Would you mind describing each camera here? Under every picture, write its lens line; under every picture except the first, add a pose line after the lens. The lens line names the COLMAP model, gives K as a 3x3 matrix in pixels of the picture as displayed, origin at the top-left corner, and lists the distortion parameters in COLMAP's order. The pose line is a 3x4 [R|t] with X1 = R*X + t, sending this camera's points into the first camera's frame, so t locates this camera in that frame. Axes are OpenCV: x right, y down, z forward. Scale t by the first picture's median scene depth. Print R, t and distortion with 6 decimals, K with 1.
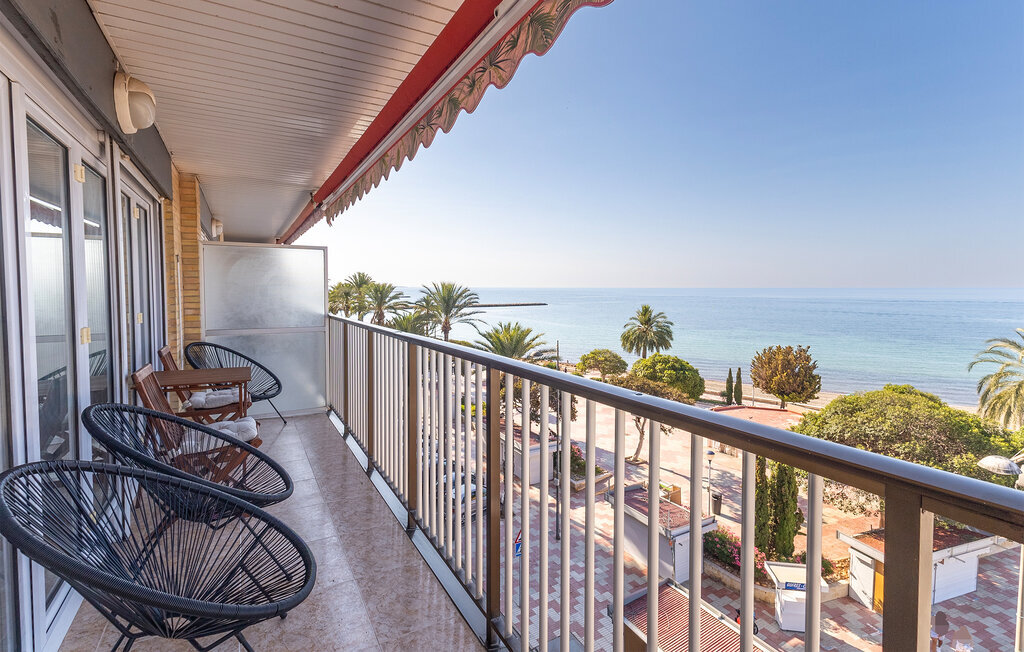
lens RADIAL K [[473.8, 0, 511.2], [0, 473.8, 306.4], [0, 0, 1]] dist [0.027323, -0.000229]
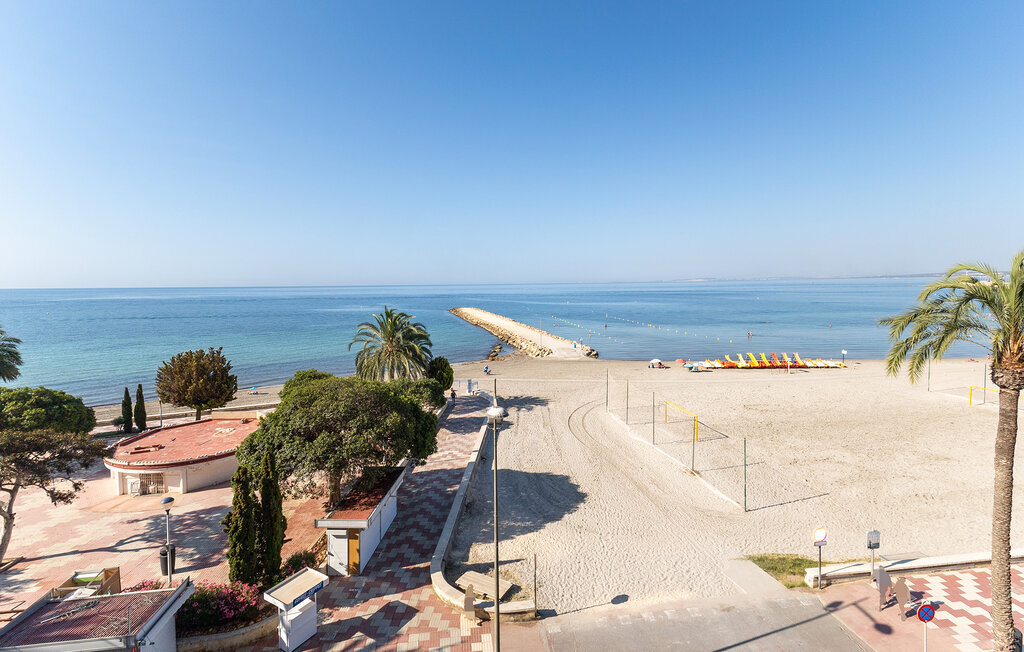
lens RADIAL K [[473.8, 0, 511.2], [0, 473.8, 306.4], [0, 0, 1]] dist [0.027323, -0.000229]
pose [[0.379971, -0.048446, 0.923729, -0.042899], [0.046175, 0.998376, 0.033367, -0.003901], [-0.923845, 0.029974, 0.381591, 0.095051]]
